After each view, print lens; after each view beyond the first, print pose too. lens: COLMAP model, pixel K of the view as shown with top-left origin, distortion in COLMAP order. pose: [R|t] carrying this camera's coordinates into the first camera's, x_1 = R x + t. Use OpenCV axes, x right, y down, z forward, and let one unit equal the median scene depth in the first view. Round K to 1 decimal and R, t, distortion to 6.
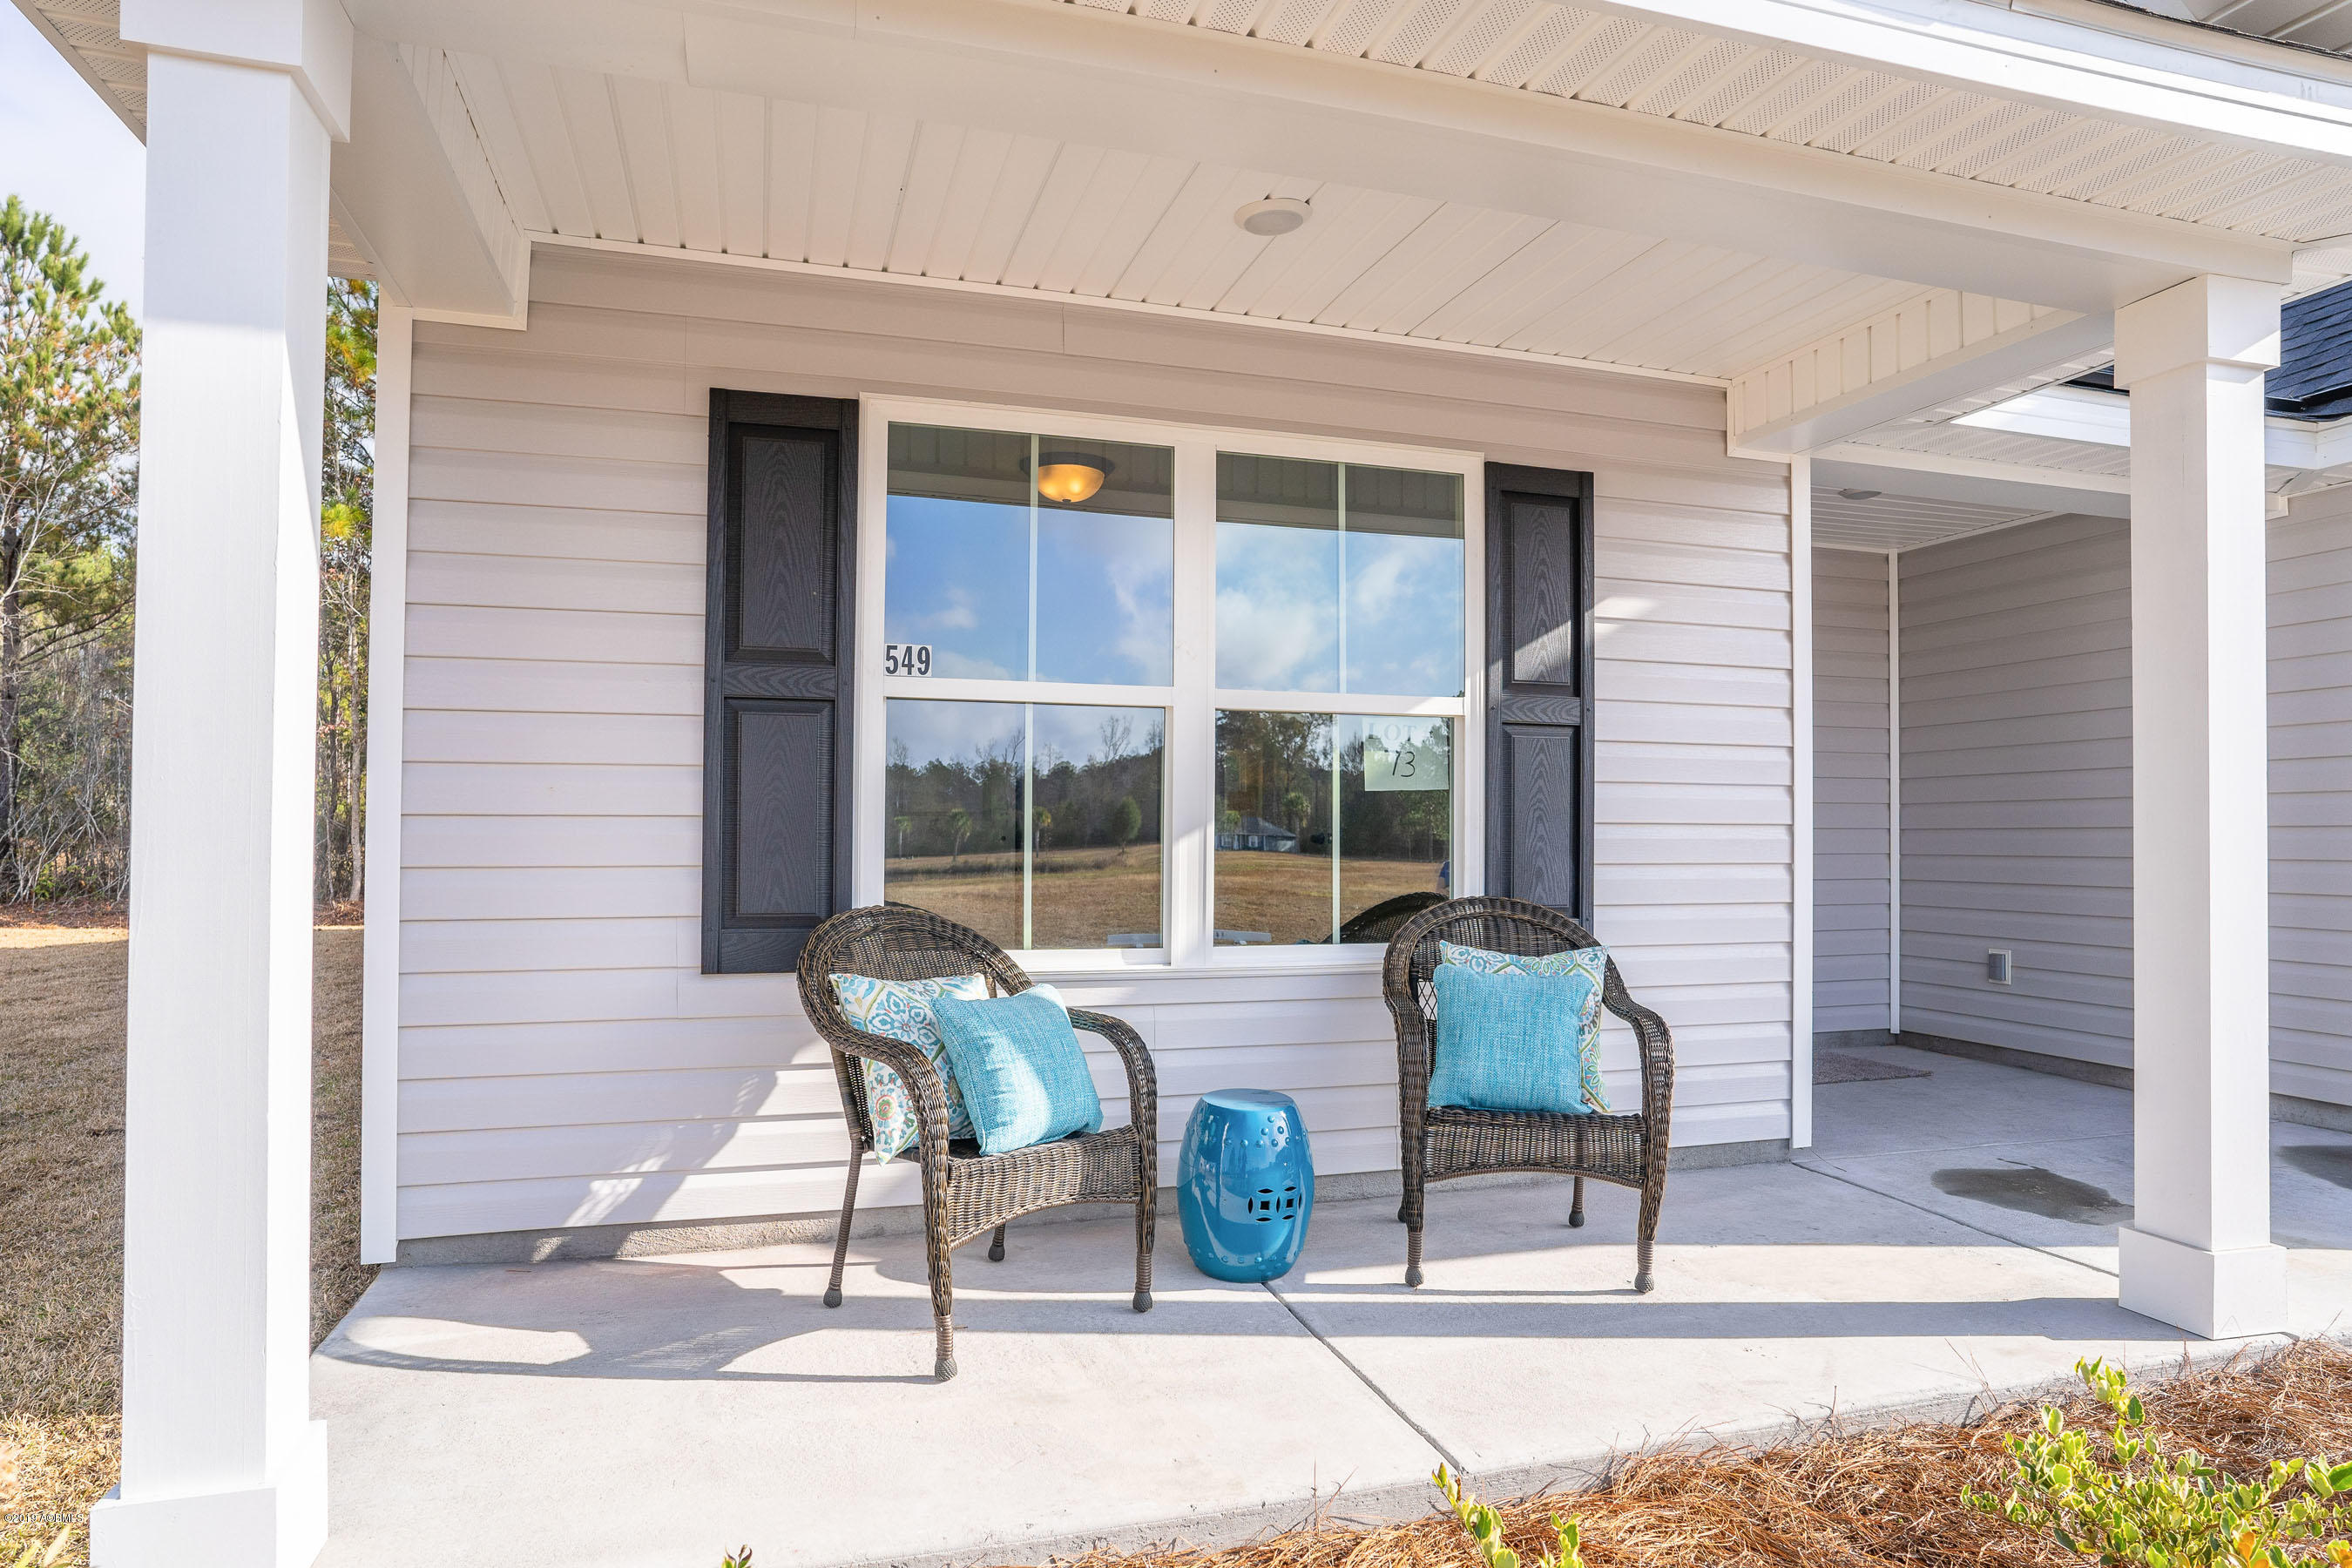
lens RADIAL K [[1347.8, 0, 1180.9], [0, 1347.8, 809.3], [0, 0, 1]] dist [-0.035330, -0.000002]
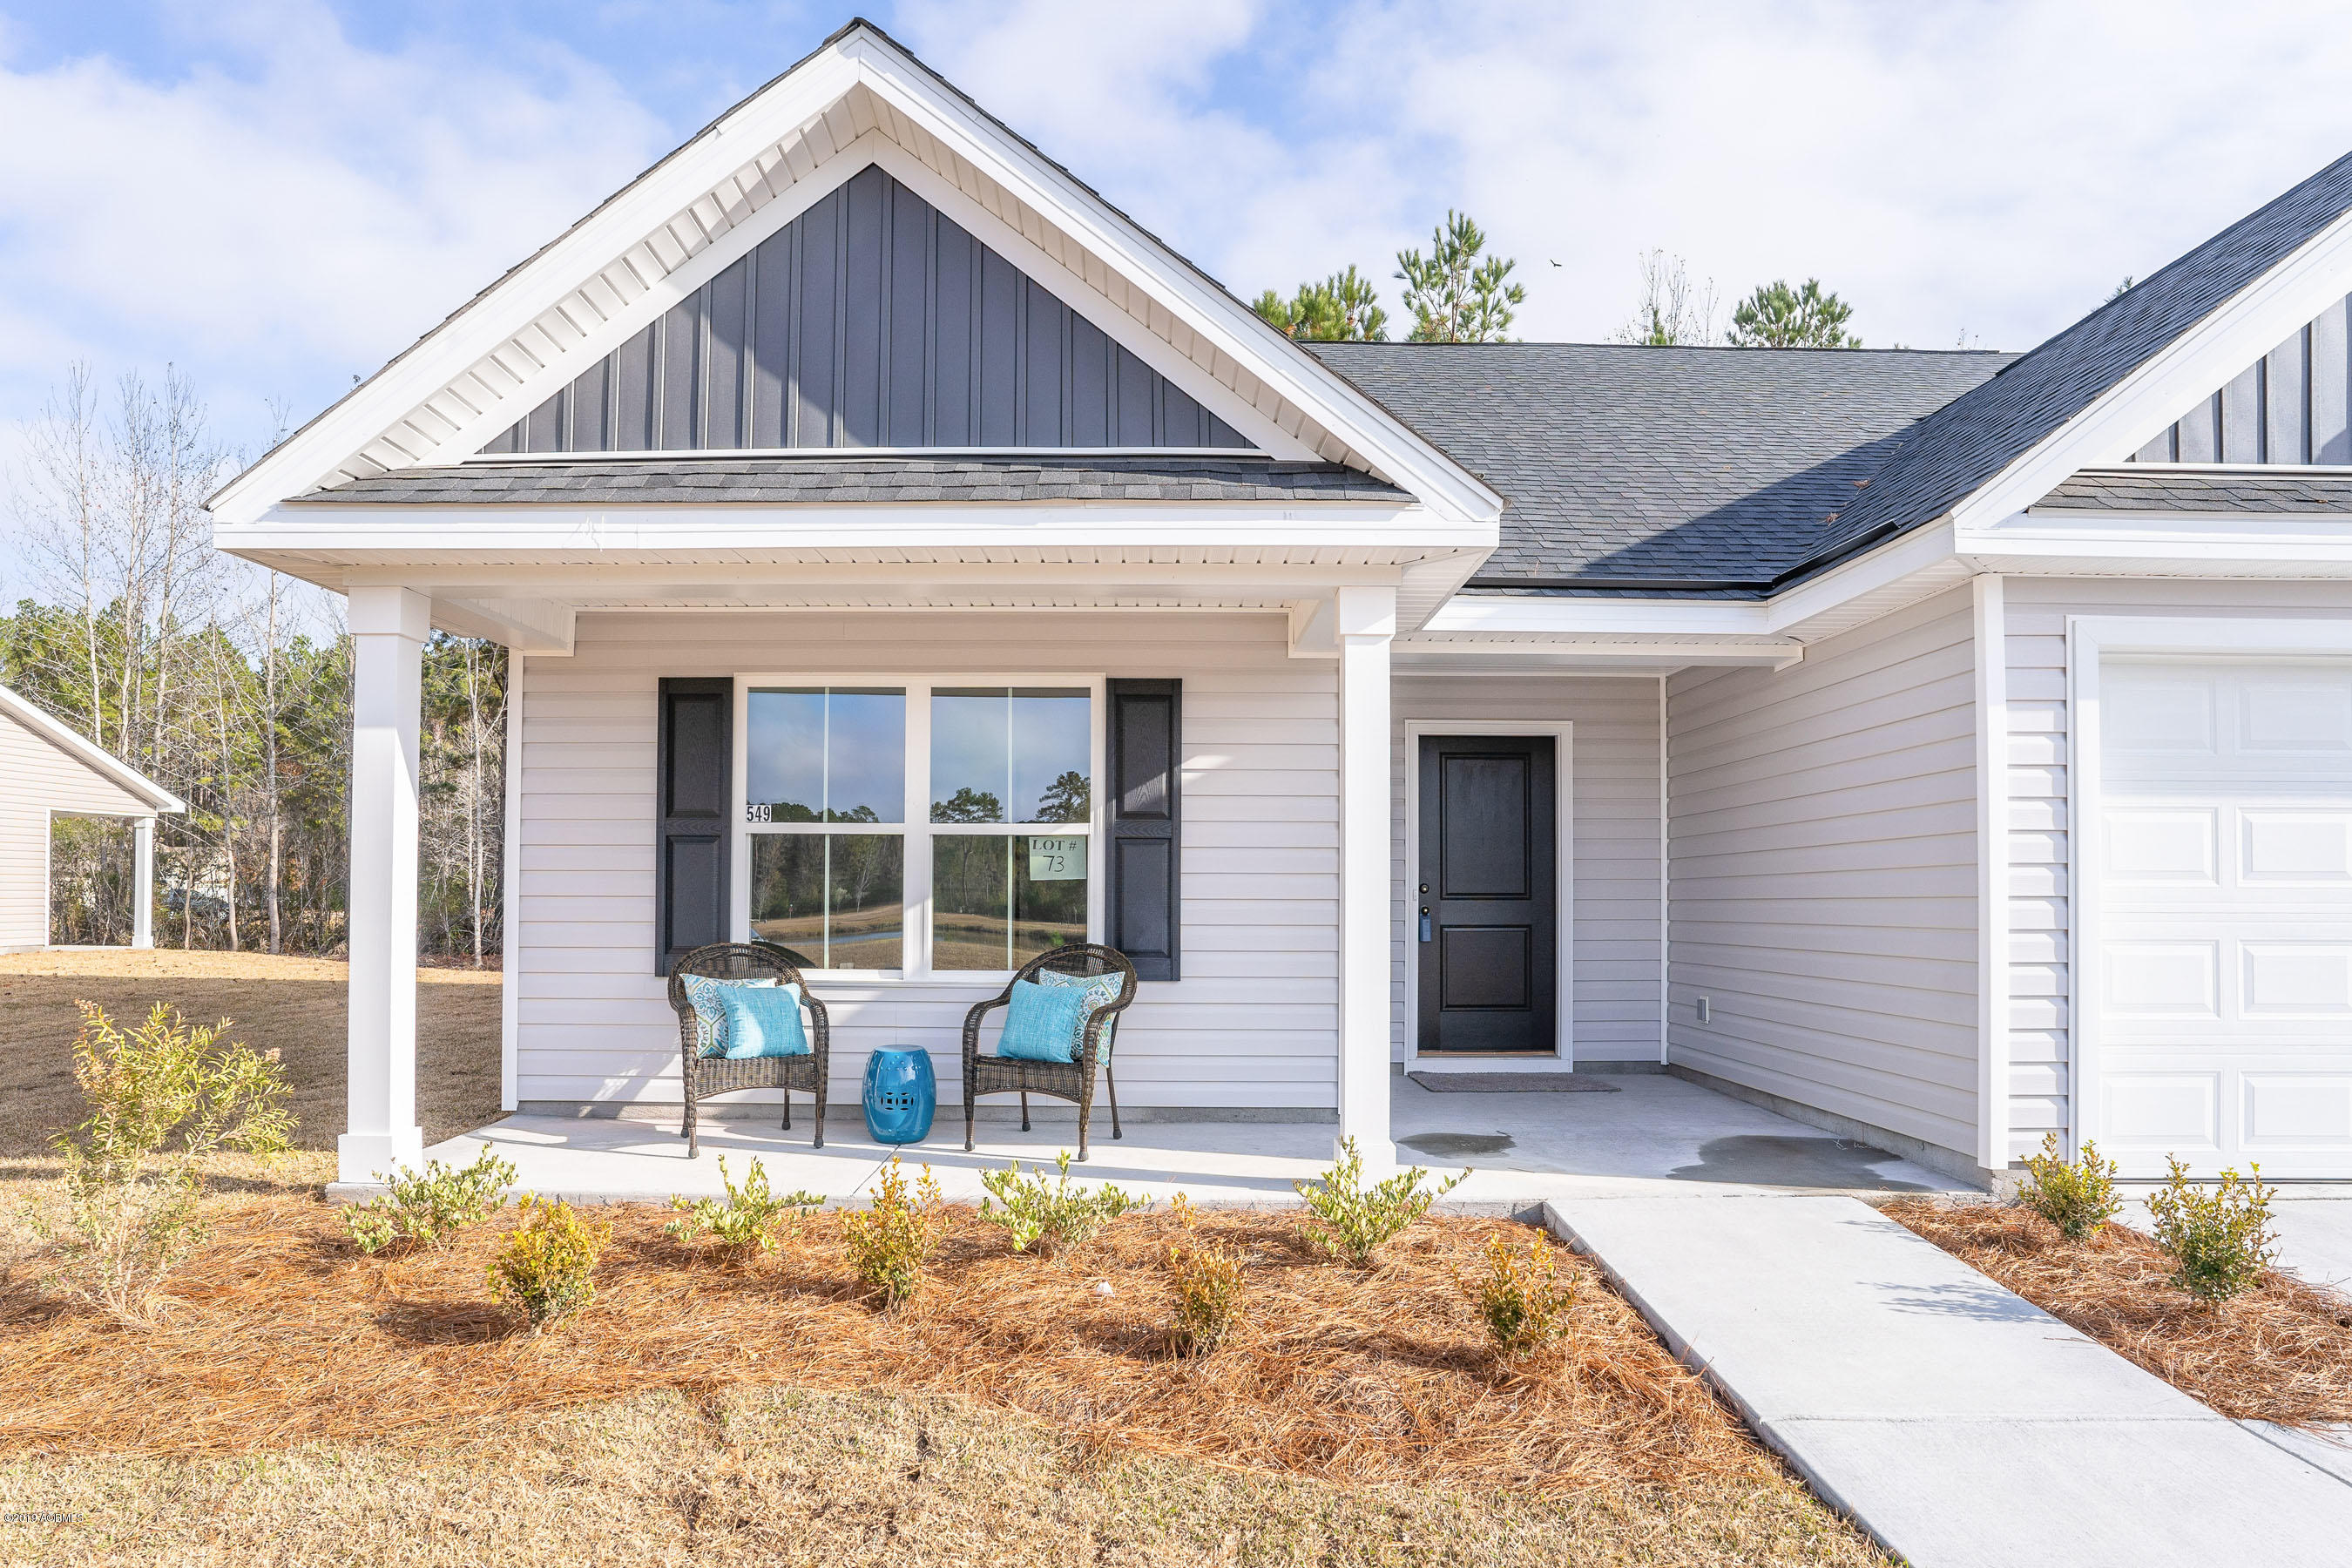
lens RADIAL K [[1395.2, 0, 1191.4], [0, 1395.2, 877.8], [0, 0, 1]] dist [-0.044271, 0.001534]
pose [[0.957280, -0.004889, -0.289122, 0.872521], [0.005801, 0.999981, 0.002300, -0.020091], [0.289105, -0.003879, 0.957289, -0.637932]]
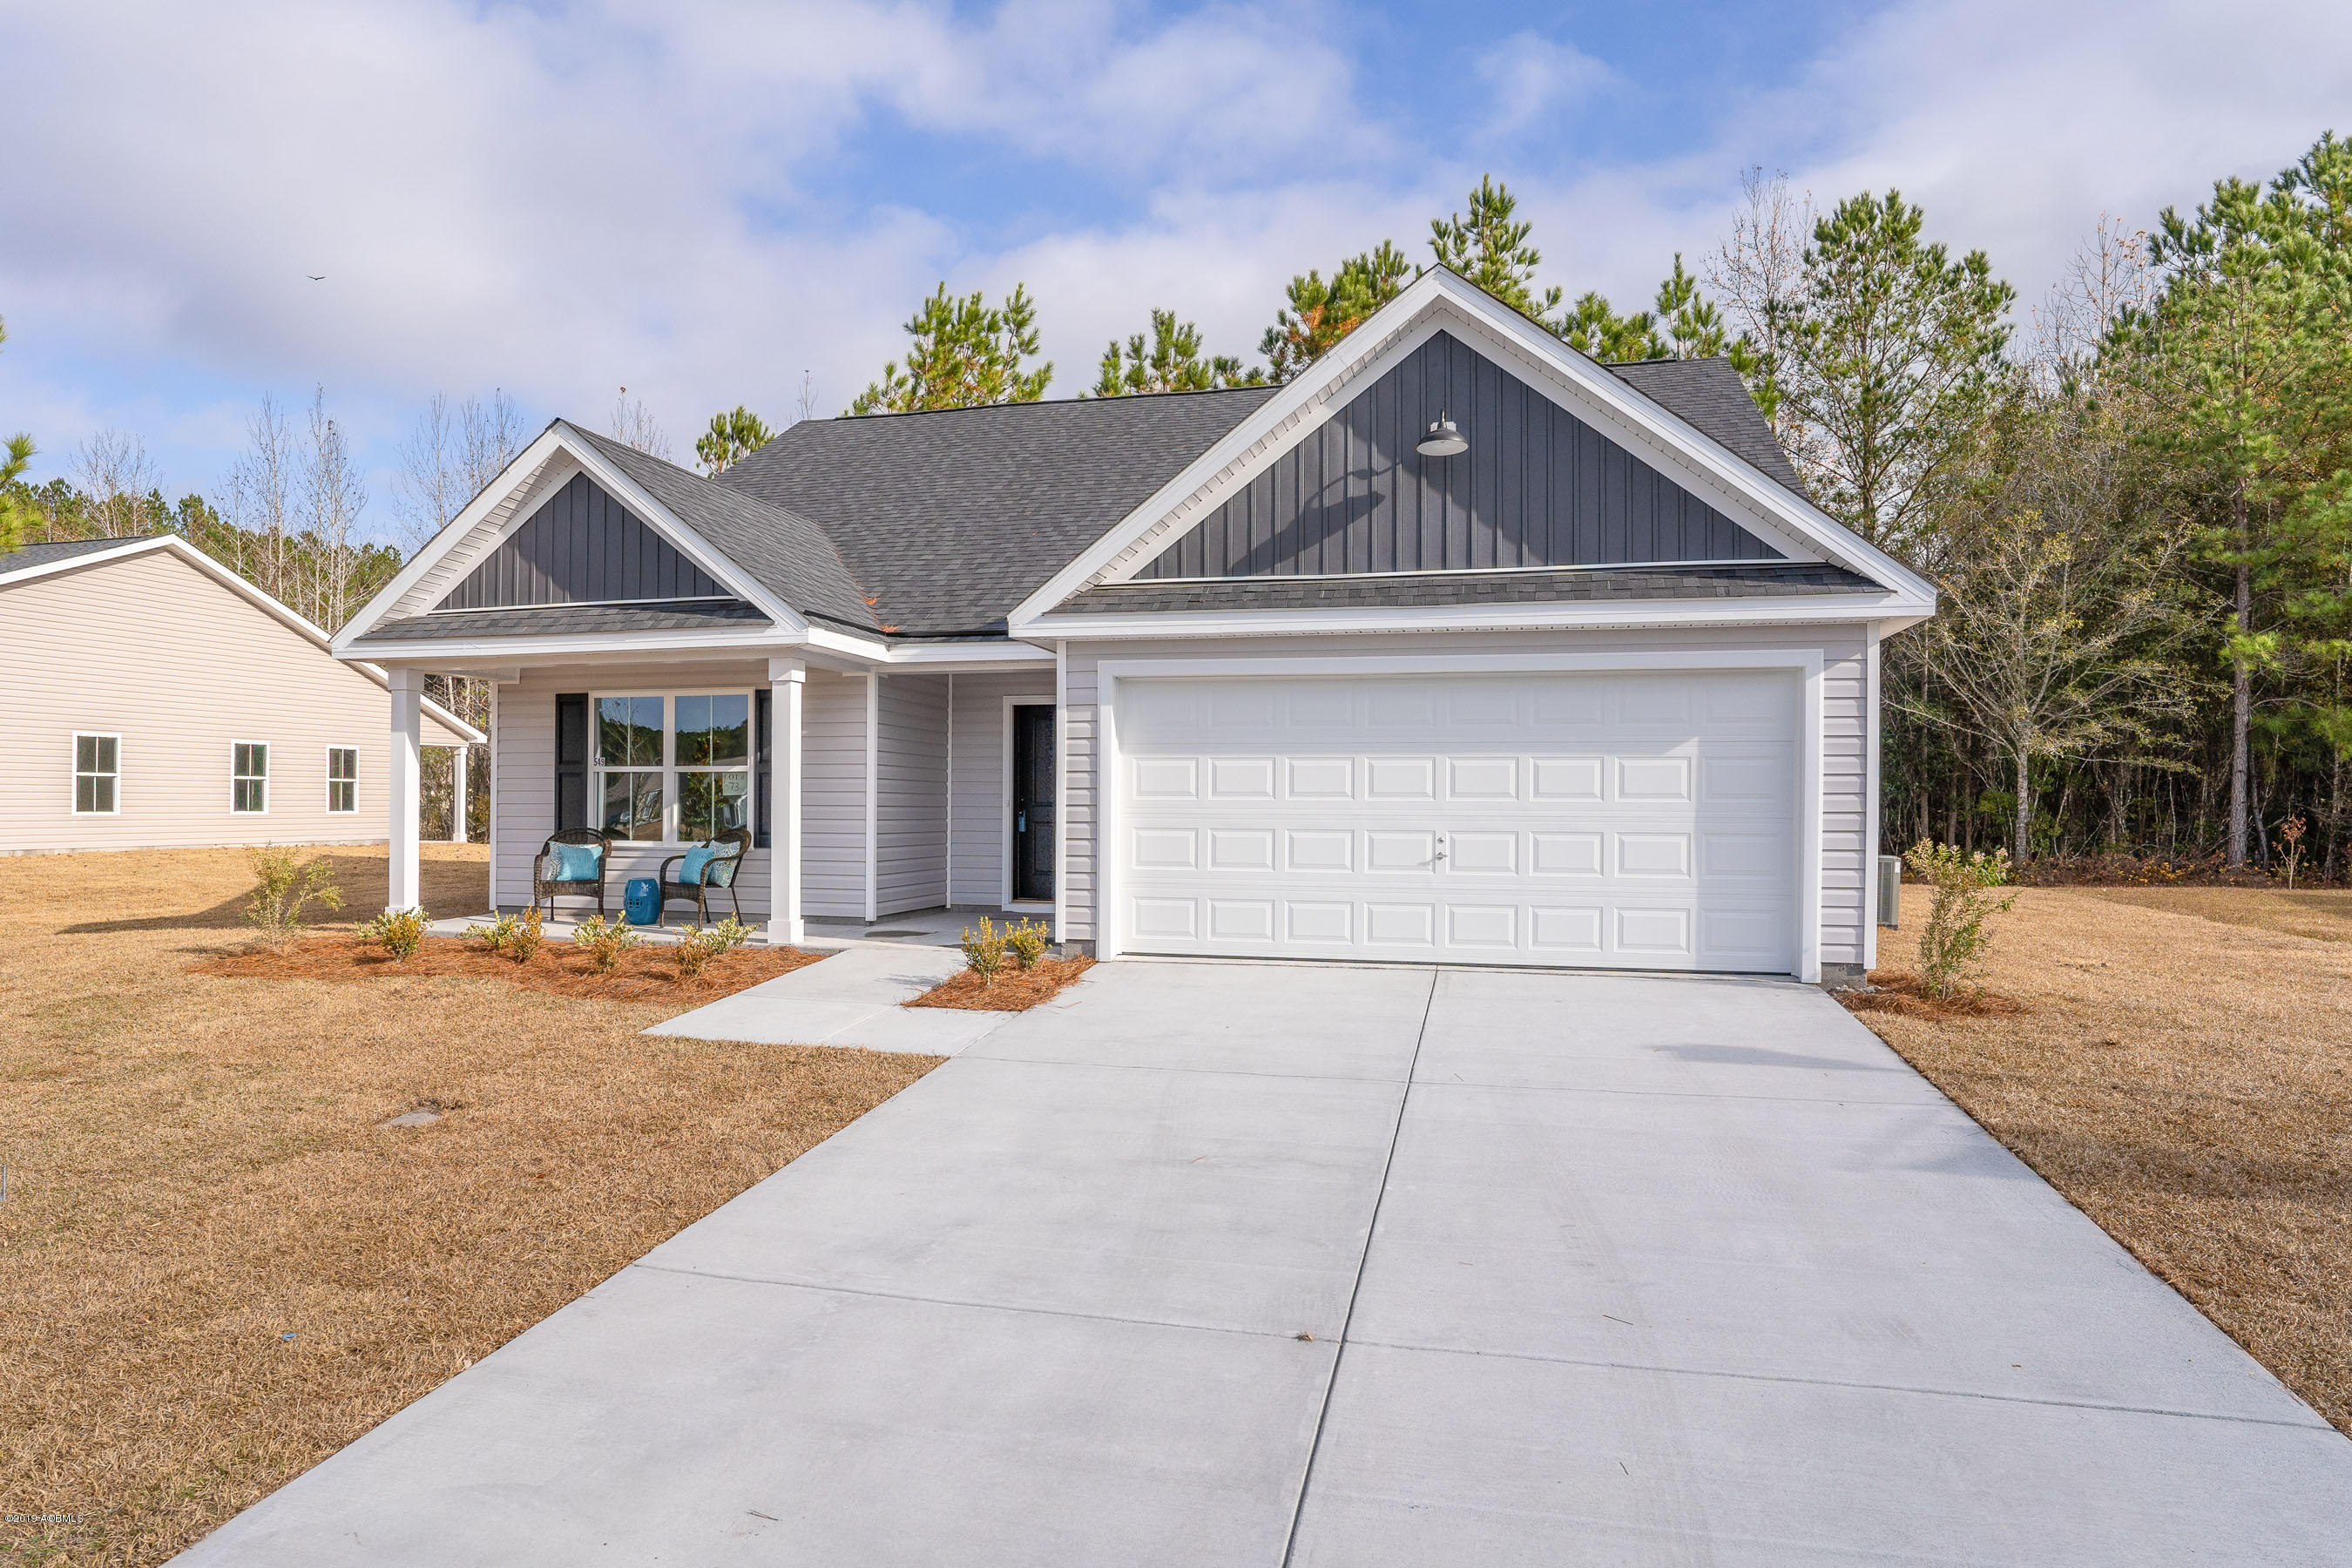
lens RADIAL K [[1448.4, 0, 1097.1], [0, 1448.4, 804.9], [0, 0, 1]] dist [-0.058866, 0.028882]
pose [[0.833680, 0.000843, -0.552248, 2.936704], [0.007845, 0.999880, 0.013369, -0.030424], [0.552192, -0.015478, 0.833573, -1.459237]]
